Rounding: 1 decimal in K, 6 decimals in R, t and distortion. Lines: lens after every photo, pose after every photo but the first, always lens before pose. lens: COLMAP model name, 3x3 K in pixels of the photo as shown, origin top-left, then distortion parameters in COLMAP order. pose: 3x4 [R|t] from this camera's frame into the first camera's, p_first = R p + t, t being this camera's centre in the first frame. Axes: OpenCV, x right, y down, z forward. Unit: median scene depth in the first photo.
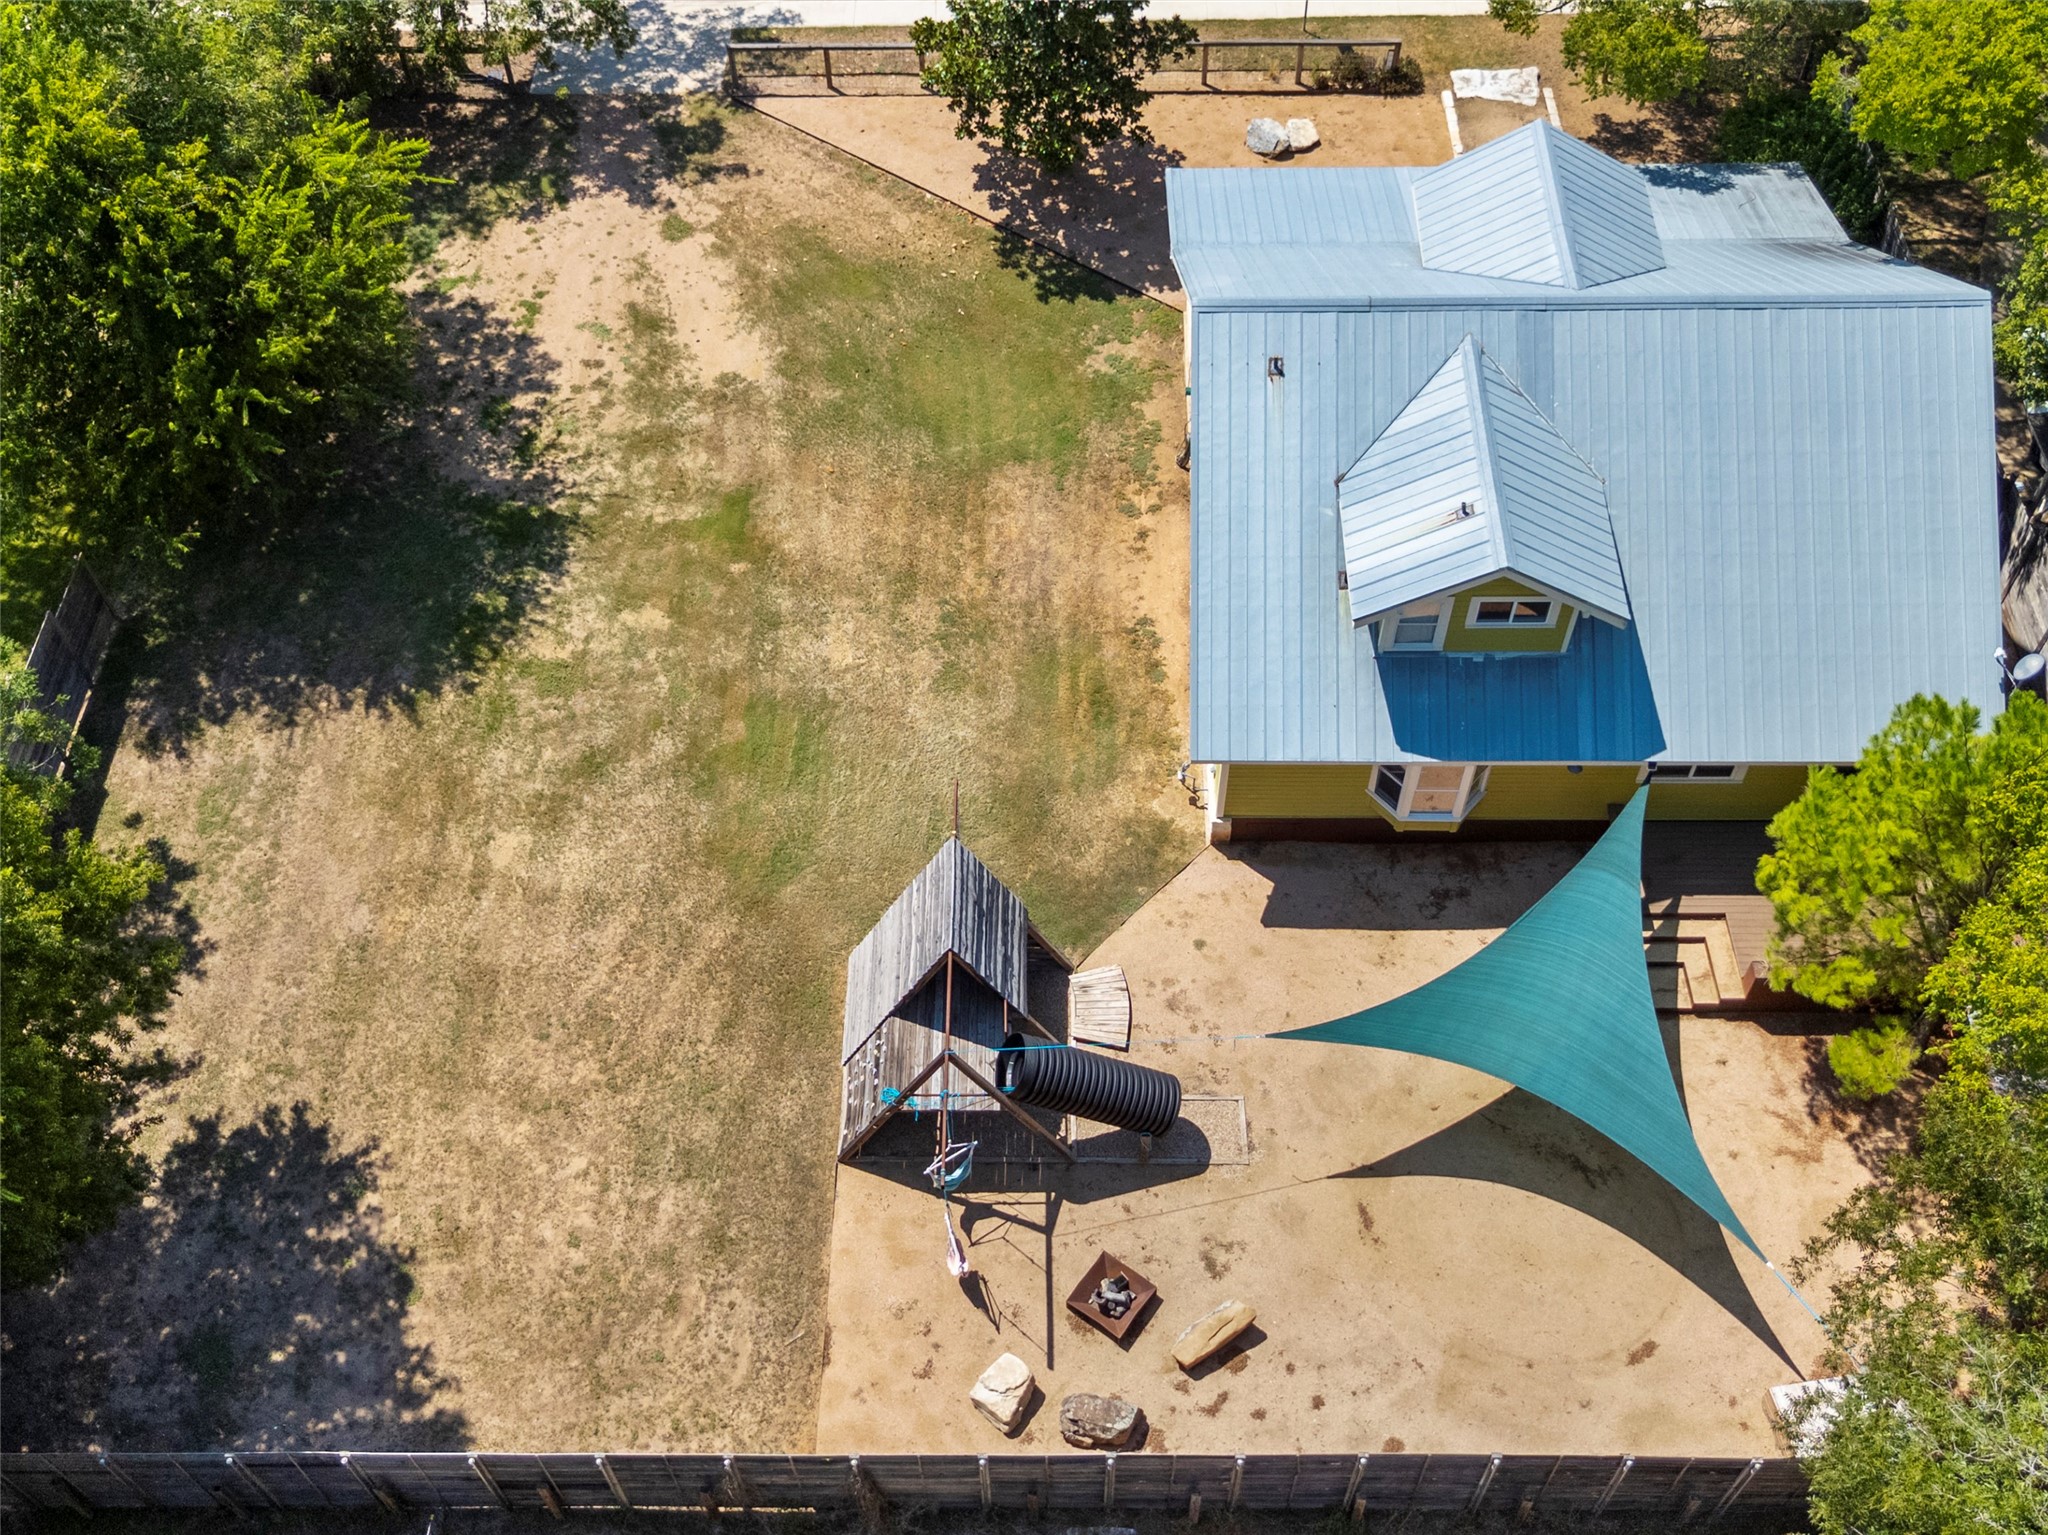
lens RADIAL K [[2048.3, 0, 1024.0], [0, 2048.3, 767.5], [0, 0, 1]] dist [0.010613, -0.011276]
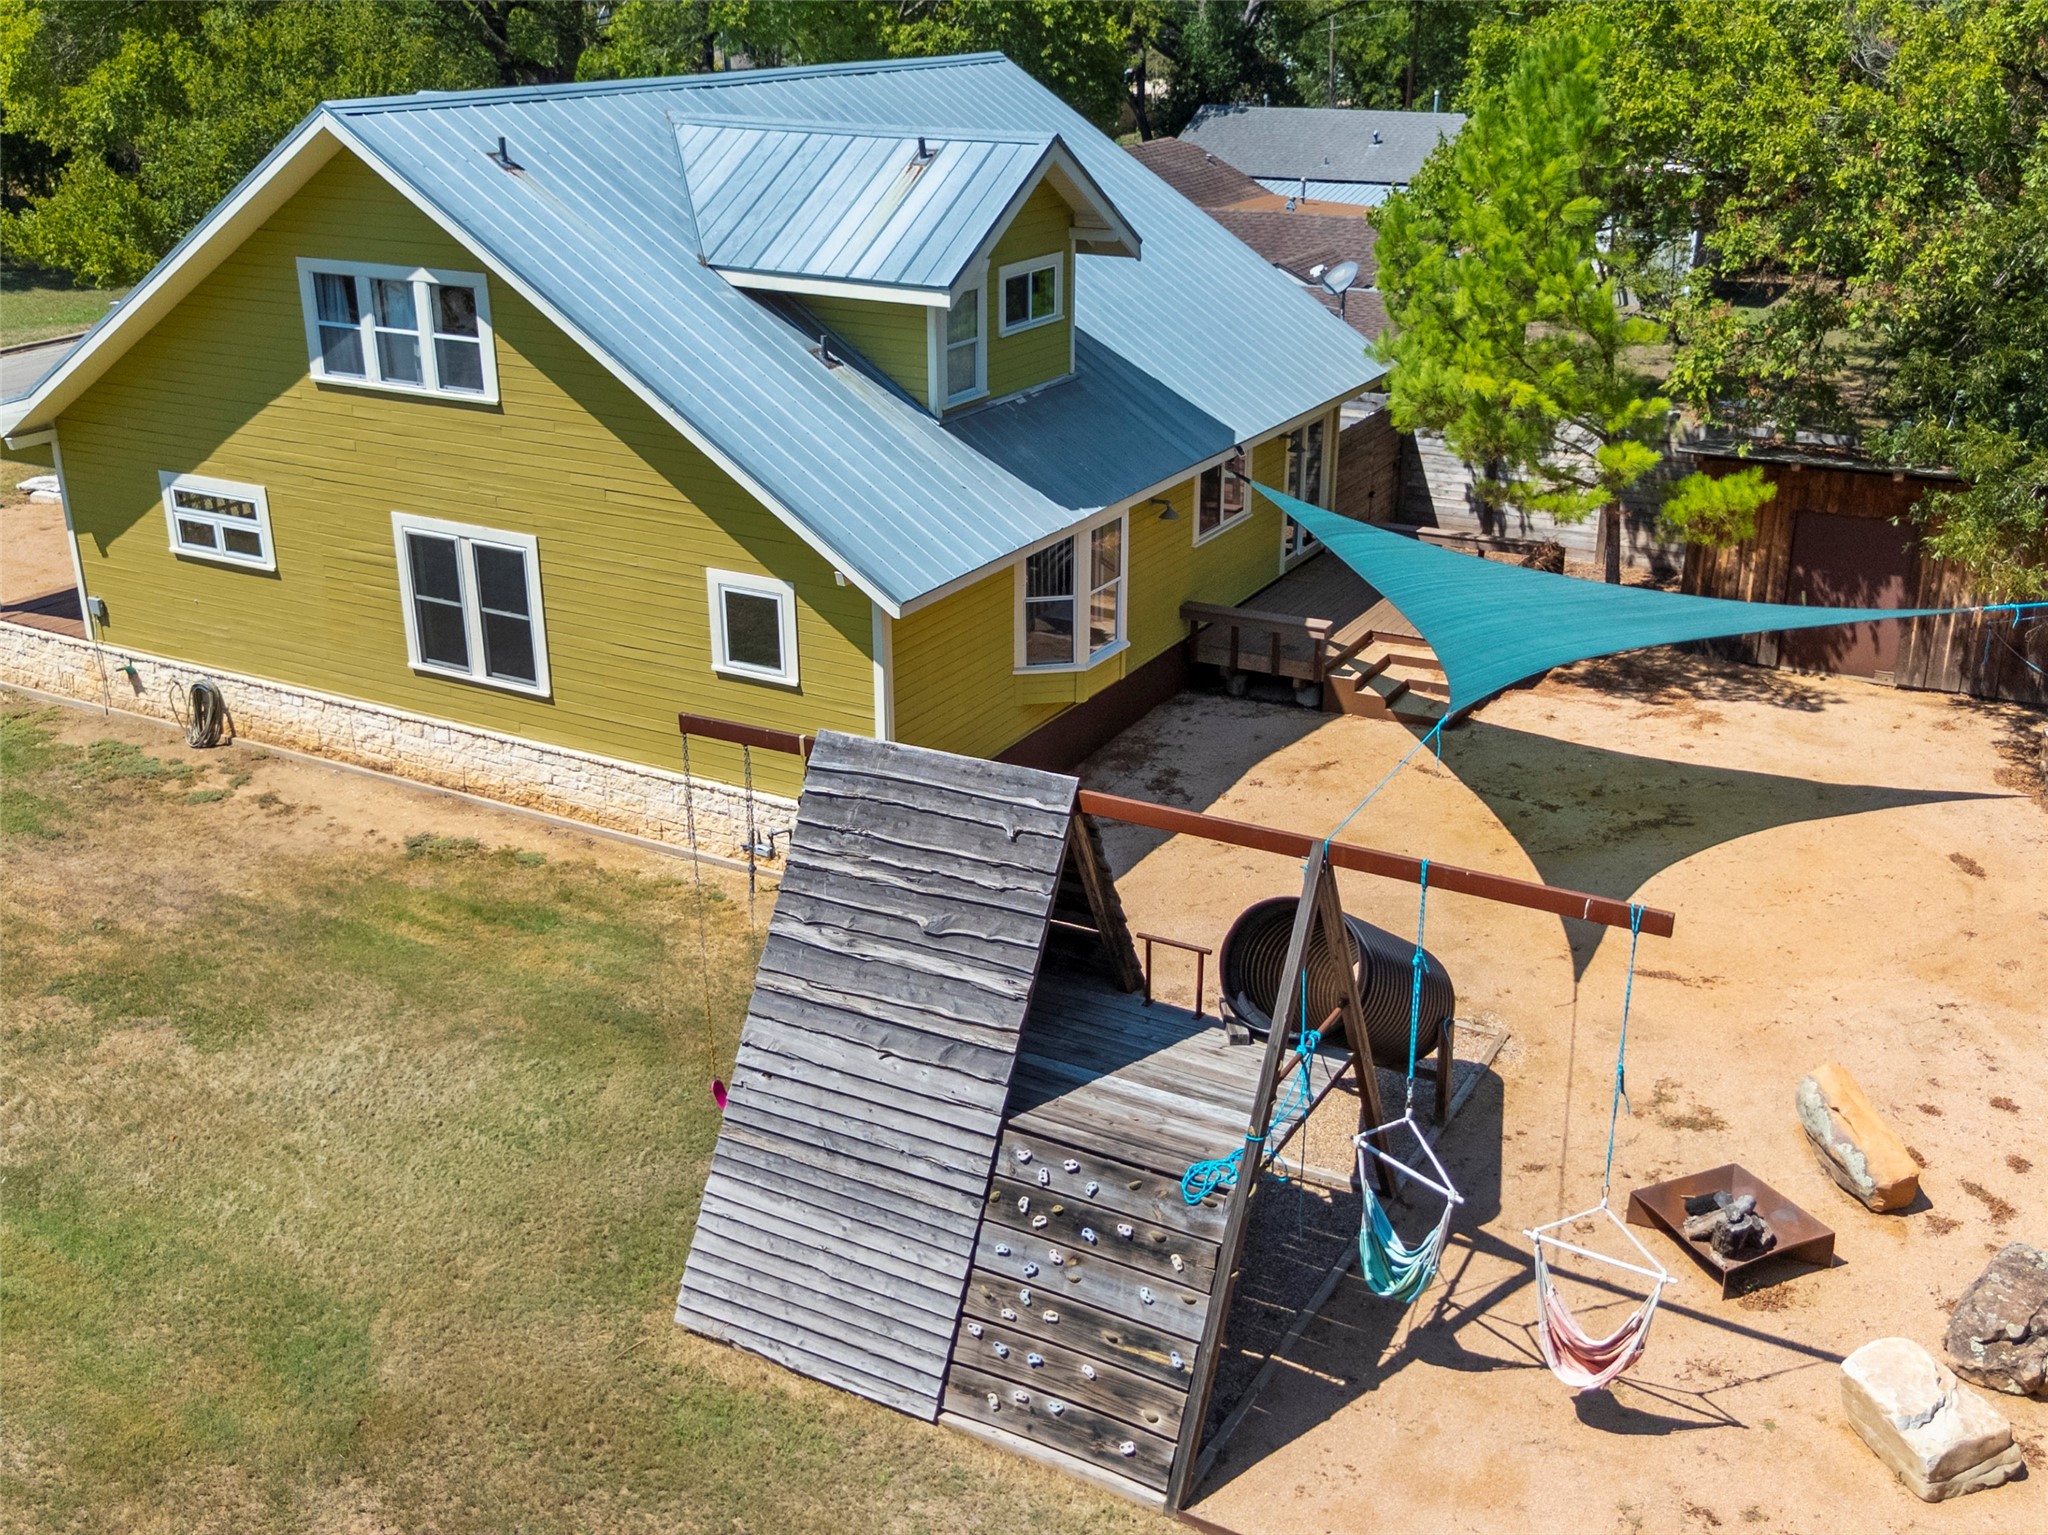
lens RADIAL K [[2048.3, 0, 1024.0], [0, 2048.3, 767.5], [0, 0, 1]] dist [0.010613, -0.011276]
pose [[0.465142, -0.285846, 0.837816, -0.382800], [0.709145, 0.686813, -0.159379, 0.140779], [-0.529864, 0.668267, 0.522172, 0.742394]]
